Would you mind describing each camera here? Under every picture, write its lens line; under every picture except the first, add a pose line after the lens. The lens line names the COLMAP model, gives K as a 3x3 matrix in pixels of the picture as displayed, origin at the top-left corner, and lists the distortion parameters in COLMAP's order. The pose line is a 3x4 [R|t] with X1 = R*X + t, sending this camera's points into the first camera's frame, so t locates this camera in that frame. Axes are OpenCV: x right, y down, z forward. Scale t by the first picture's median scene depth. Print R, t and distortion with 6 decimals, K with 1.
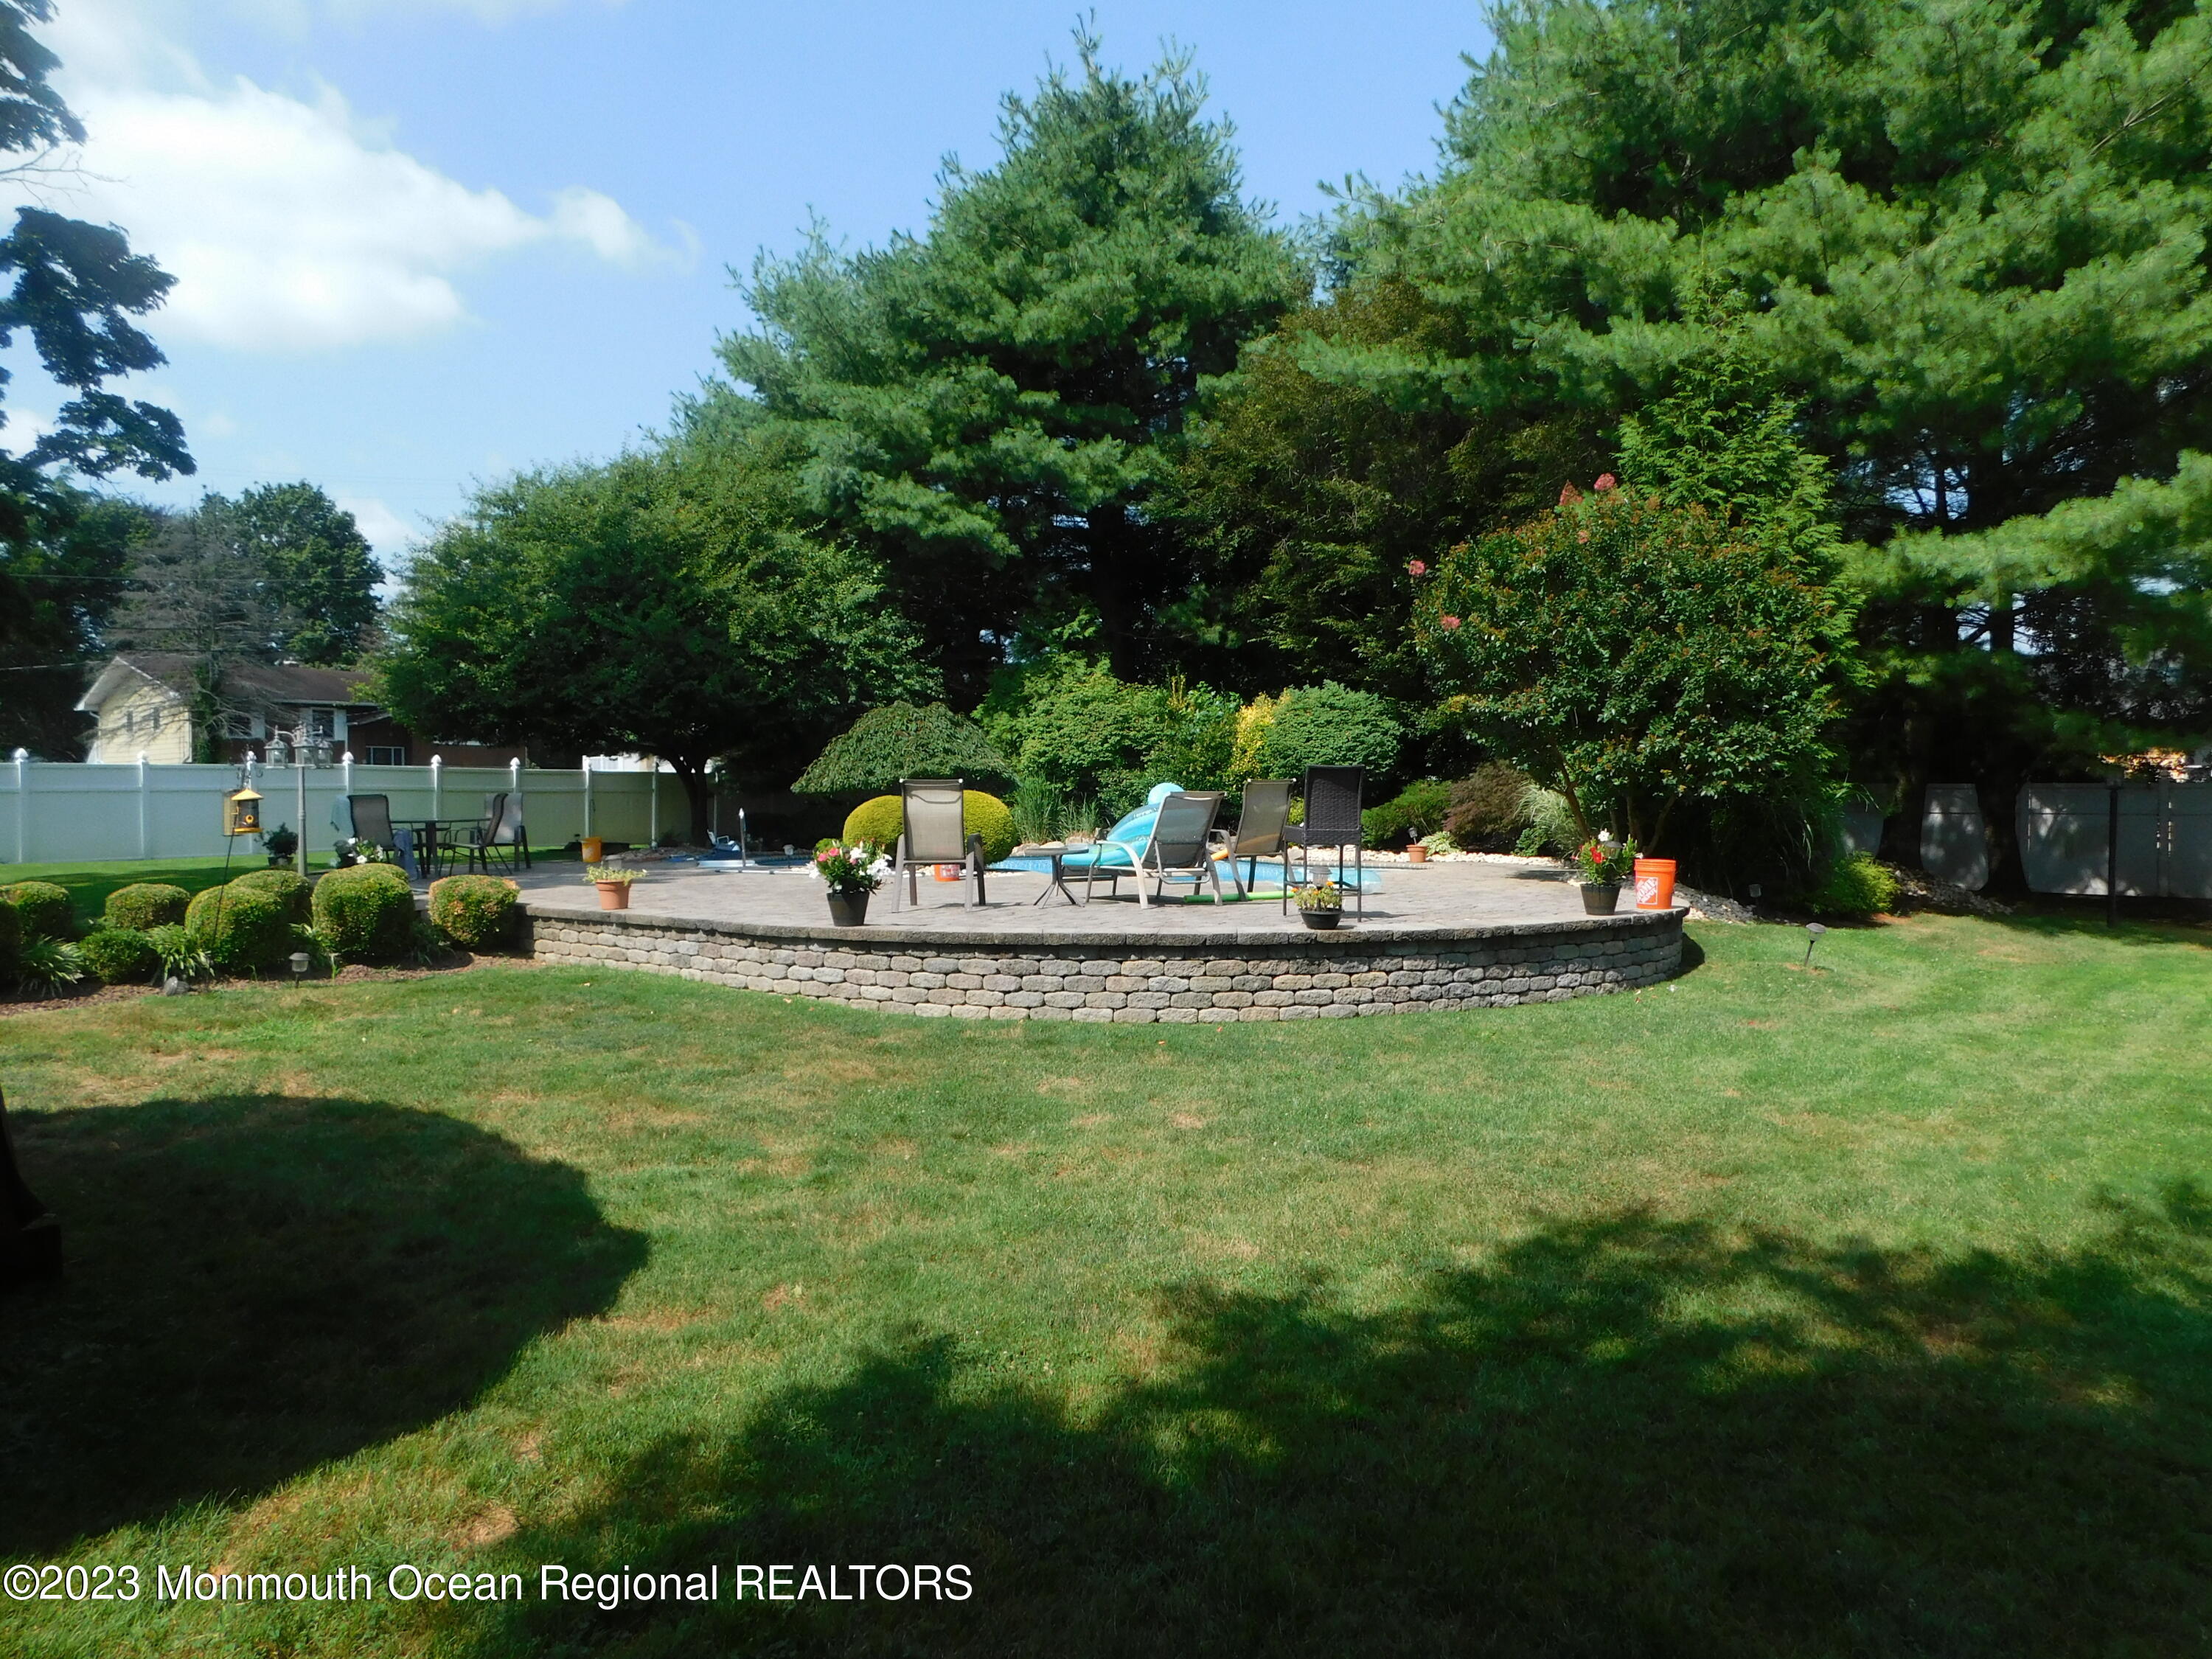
lens RADIAL K [[1464.3, 0, 1114.3], [0, 1464.3, 824.2], [0, 0, 1]] dist [-0.071013, 0.058262]
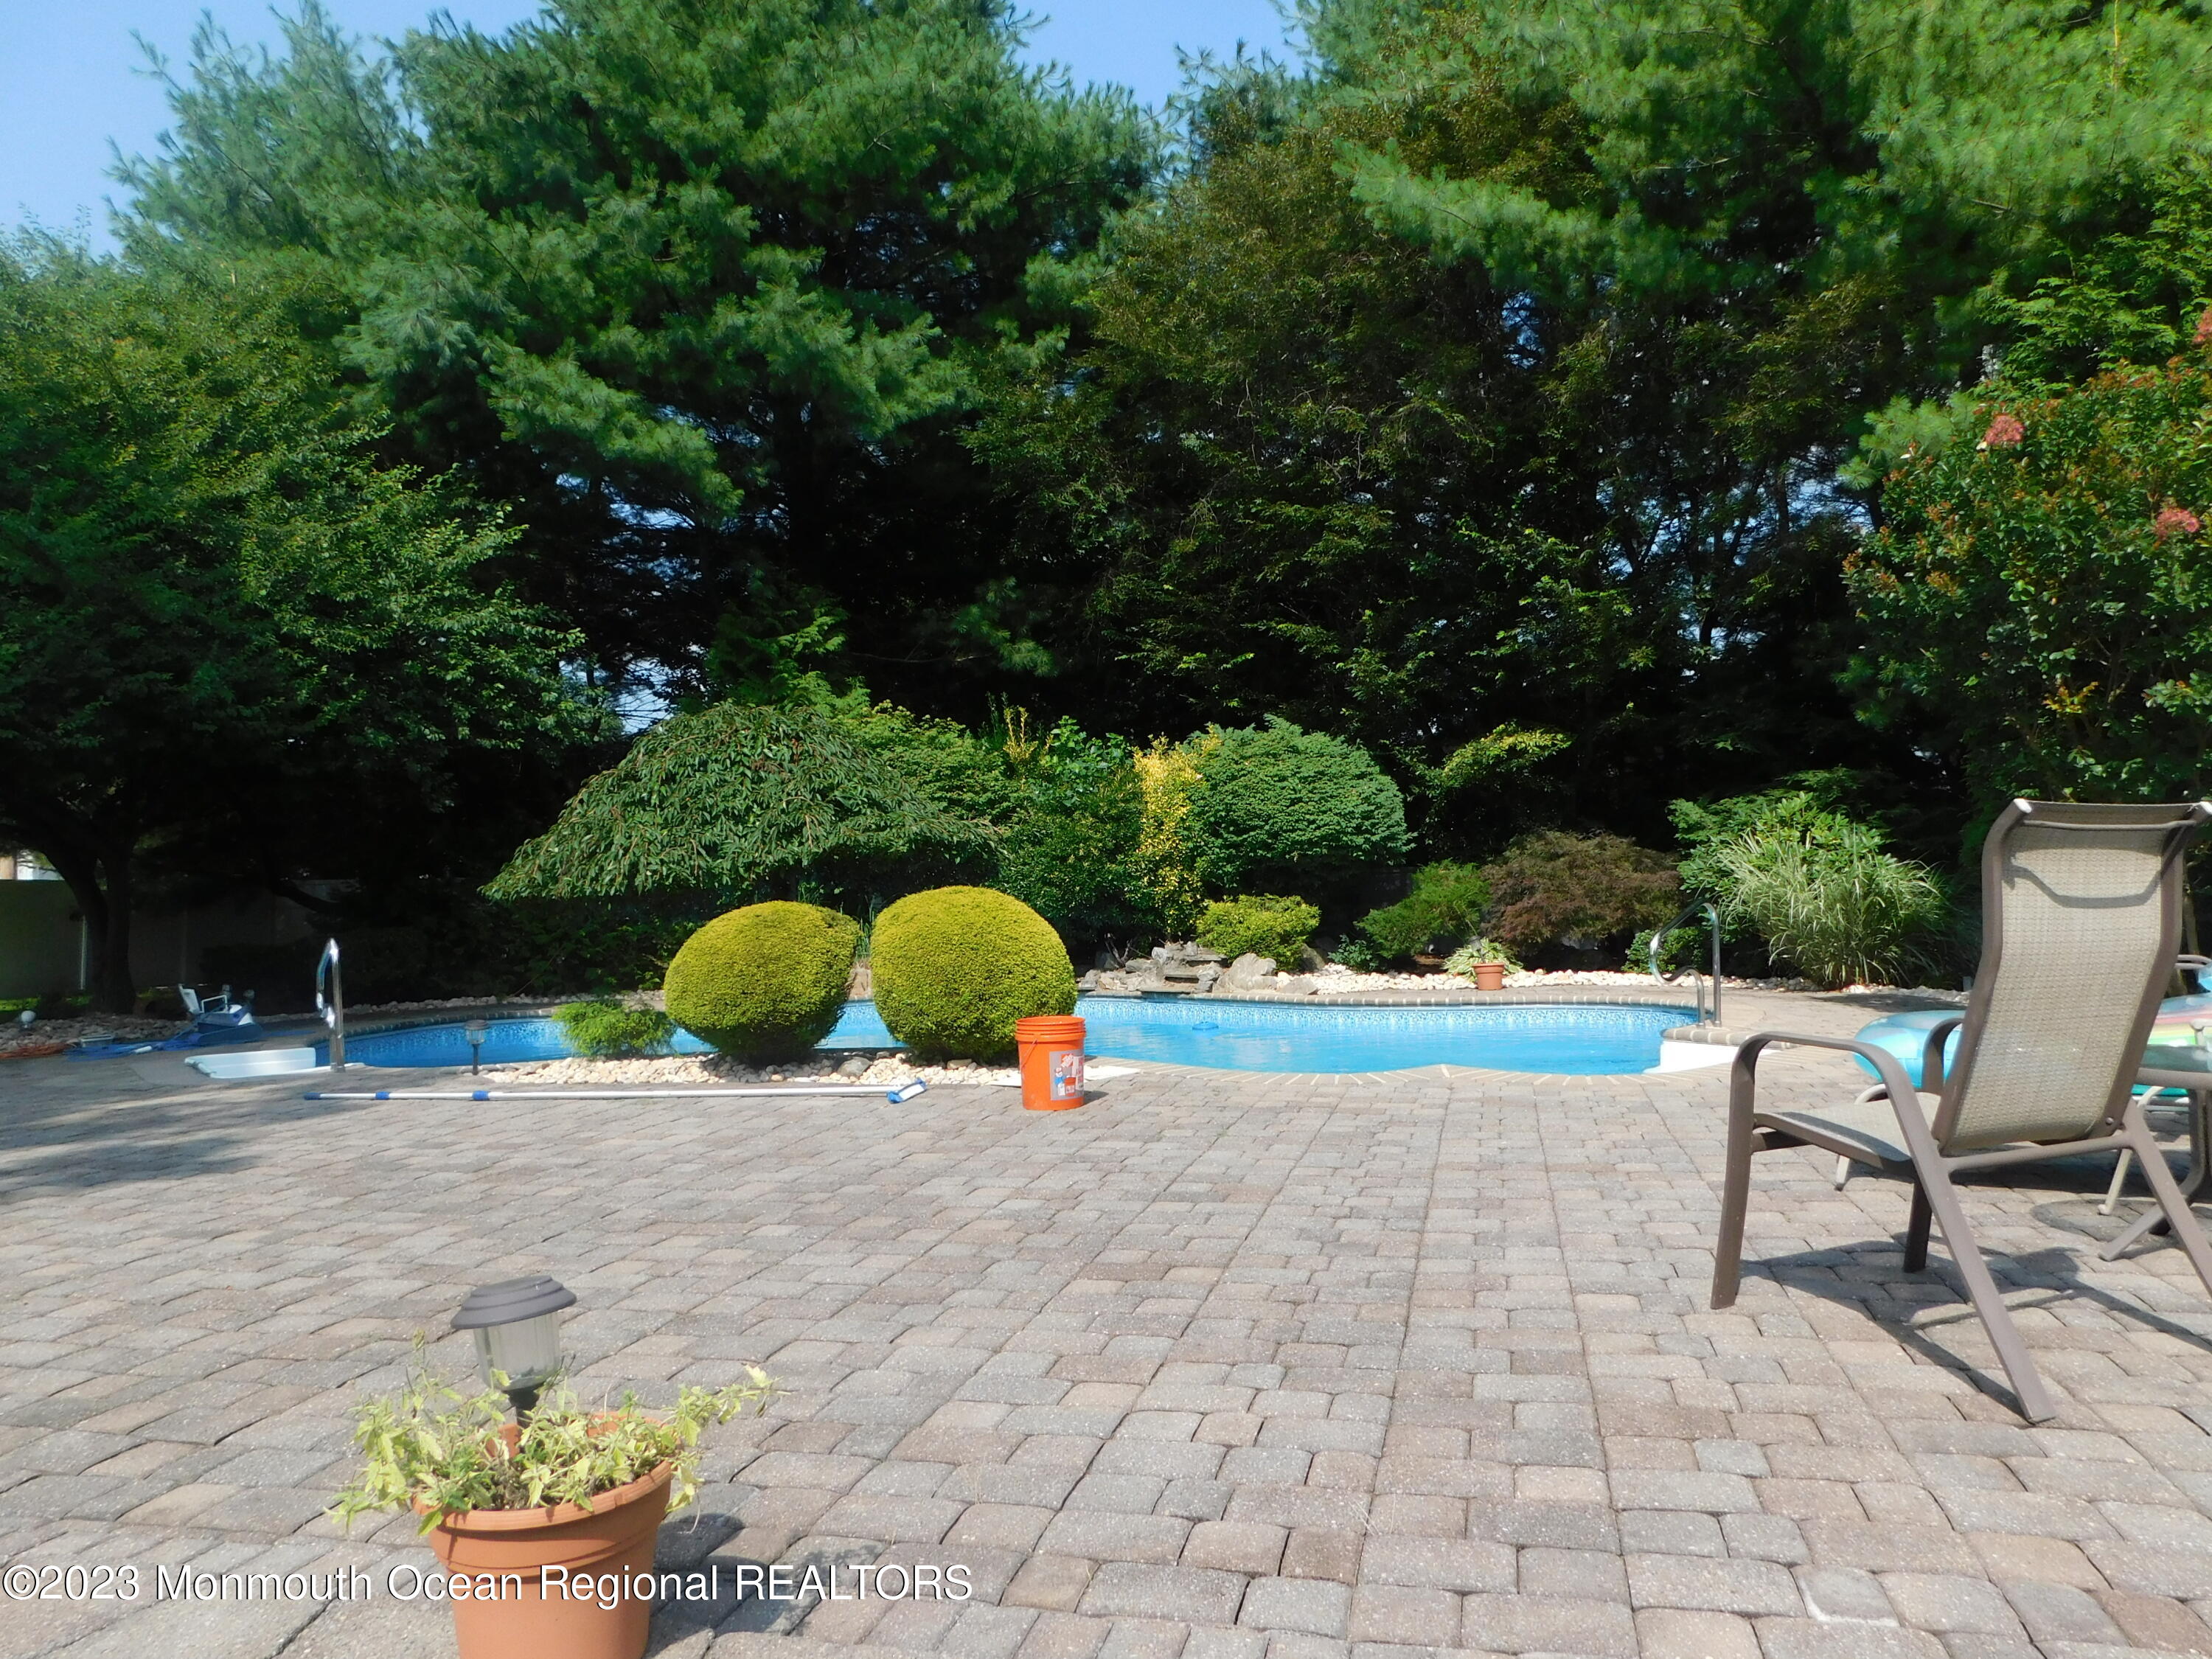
lens RADIAL K [[1464.3, 0, 1111.8], [0, 1464.3, 821.0], [0, 0, 1]] dist [-0.071013, 0.058262]
pose [[0.919158, -0.001446, 0.393887, -0.188136], [0.031054, 0.997147, -0.068805, -0.008239], [-0.392664, 0.075475, 0.916580, 0.451746]]
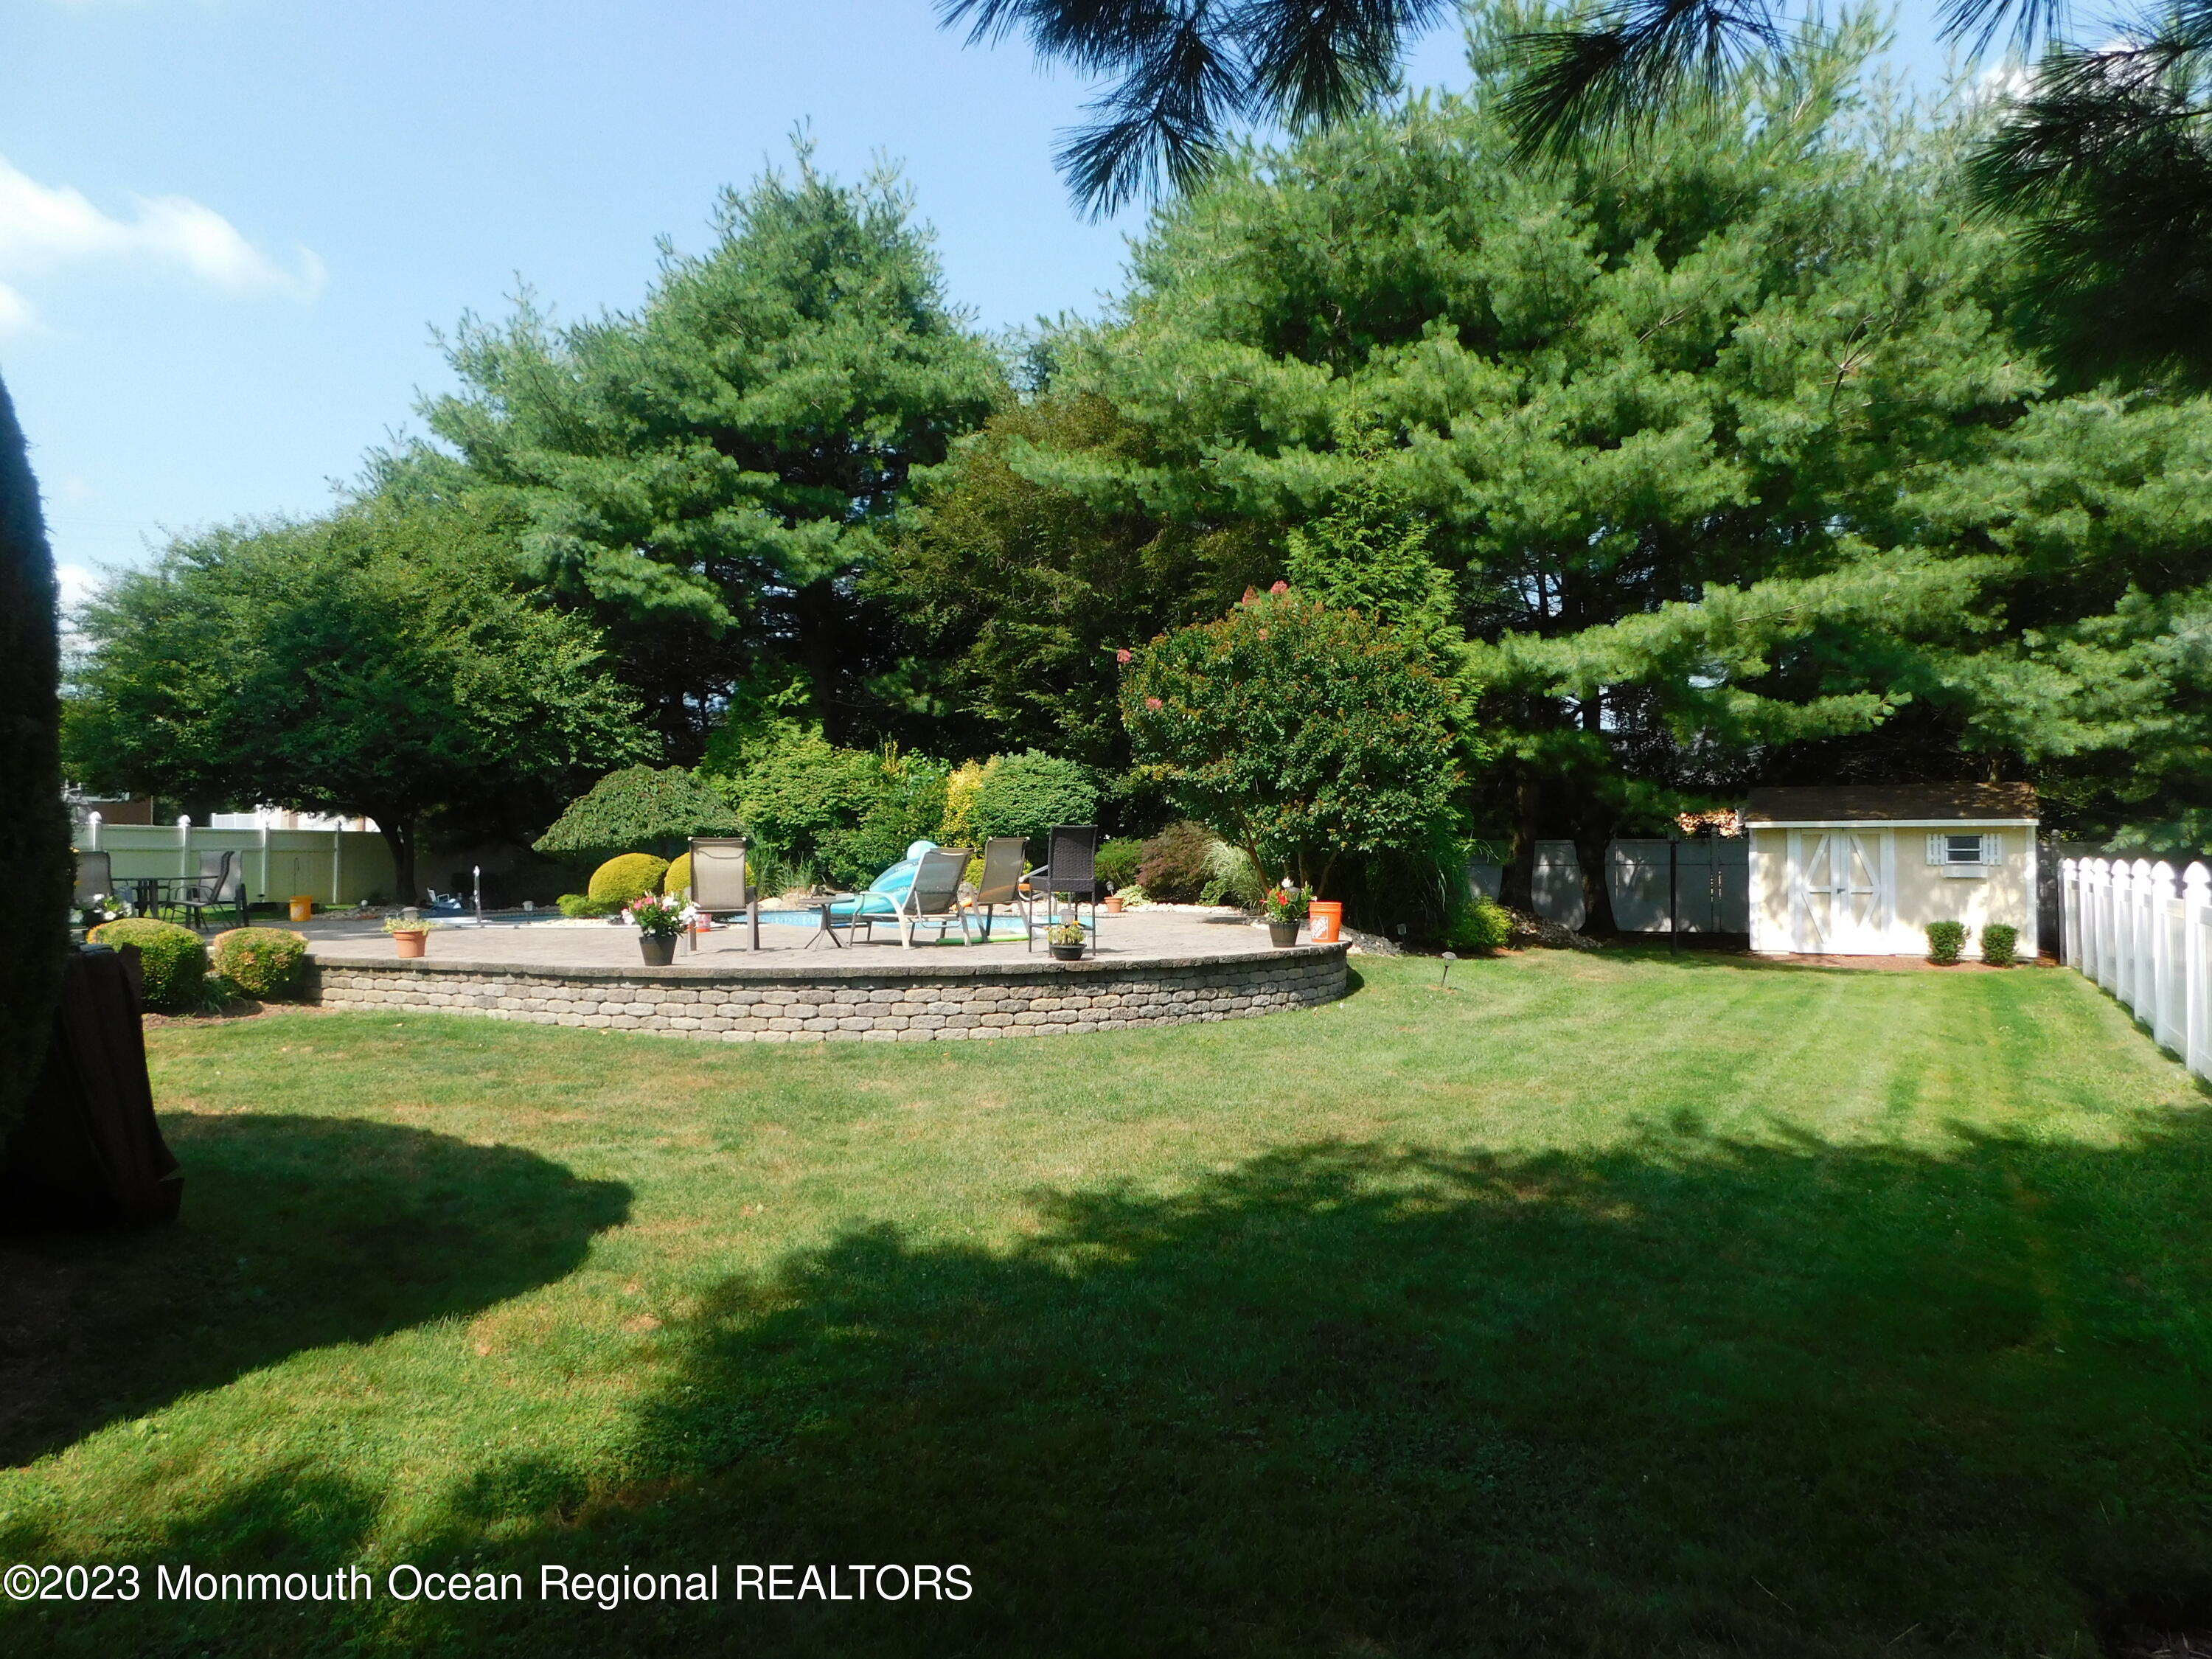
lens RADIAL K [[1464.3, 0, 1118.6], [0, 1464.3, 818.5], [0, 0, 1]] dist [-0.071013, 0.058262]
pose [[0.973915, 0.002070, 0.226903, -0.041376], [0.008138, 0.998996, -0.044043, 0.003708], [-0.226766, 0.044741, 0.972921, -0.087610]]
